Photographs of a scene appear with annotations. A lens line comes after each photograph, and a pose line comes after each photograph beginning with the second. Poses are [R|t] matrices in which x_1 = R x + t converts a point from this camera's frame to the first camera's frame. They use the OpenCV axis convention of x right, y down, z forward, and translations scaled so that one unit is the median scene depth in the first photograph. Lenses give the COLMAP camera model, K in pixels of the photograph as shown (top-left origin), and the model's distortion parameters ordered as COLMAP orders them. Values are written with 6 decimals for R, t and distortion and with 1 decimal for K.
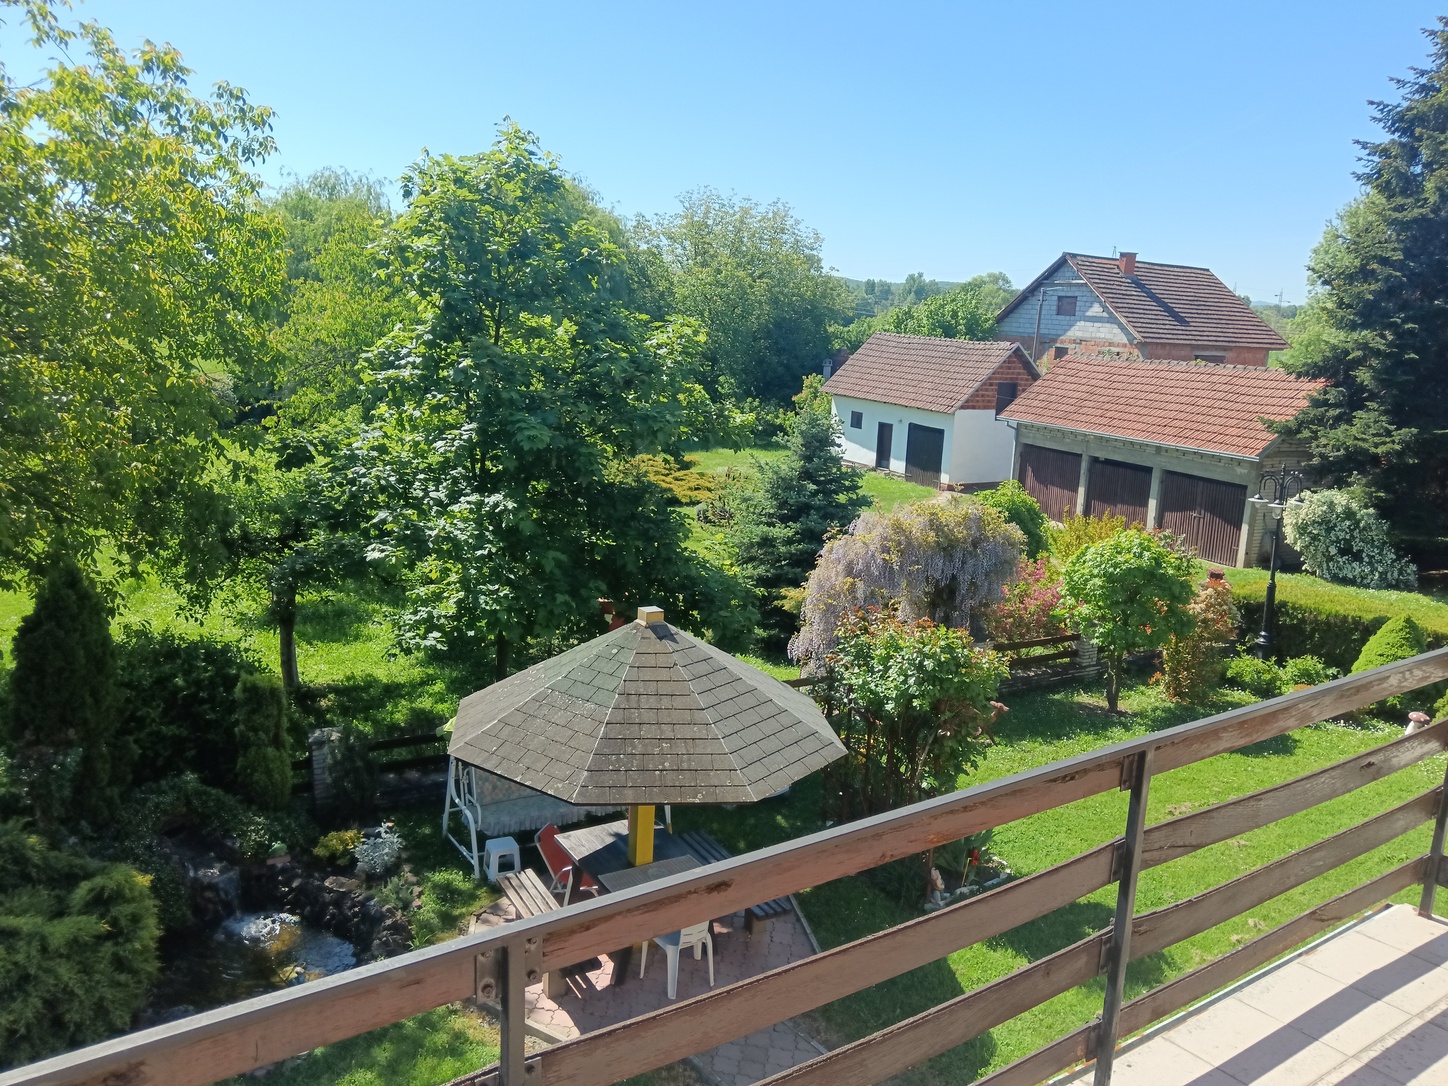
lens RADIAL K [[1126.5, 0, 719.9], [0, 1126.5, 546.1], [0, 0, 1]] dist [0.007763, -0.024047]
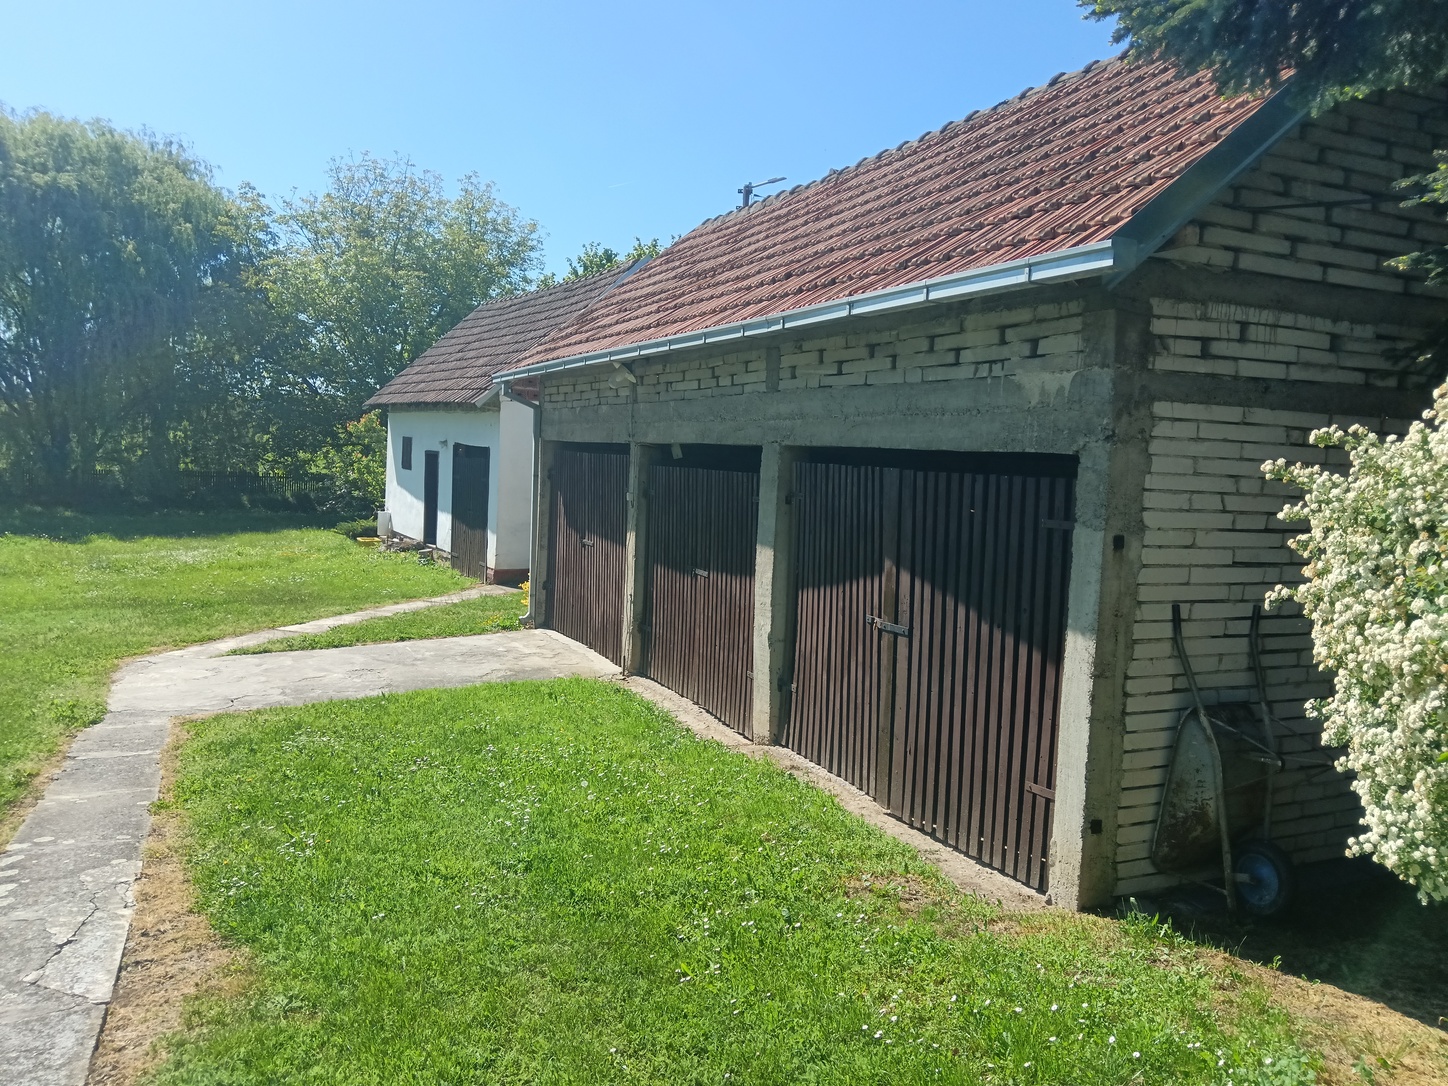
lens RADIAL K [[1126.5, 0, 720.7], [0, 1126.5, 548.4], [0, 0, 1]] dist [0.007763, -0.024047]
pose [[0.999173, -0.009556, 0.039530, 0.265026], [0.013755, 0.994126, -0.107356, -0.012860], [-0.038272, 0.107810, 0.993435, 0.540593]]
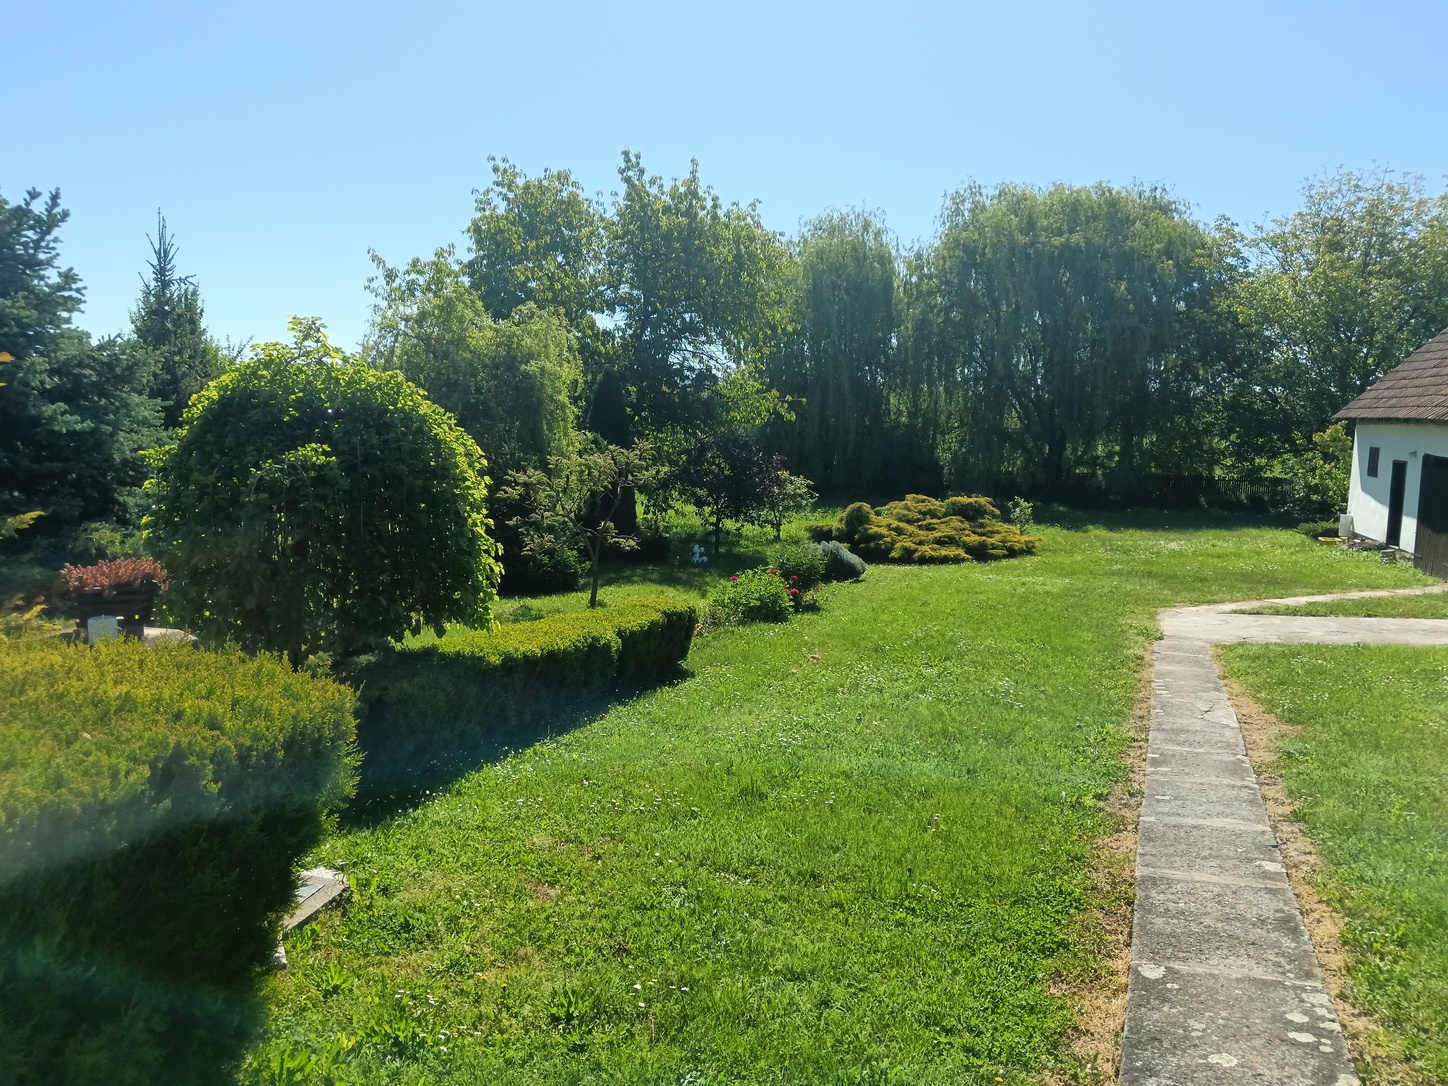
lens RADIAL K [[1126.5, 0, 718.5], [0, 1126.5, 546.7], [0, 0, 1]] dist [0.007763, -0.024047]
pose [[0.735680, 0.044573, -0.675861, 0.286281], [-0.120085, 0.990608, -0.065382, 0.006596], [0.666599, 0.129261, 0.734123, 0.414335]]
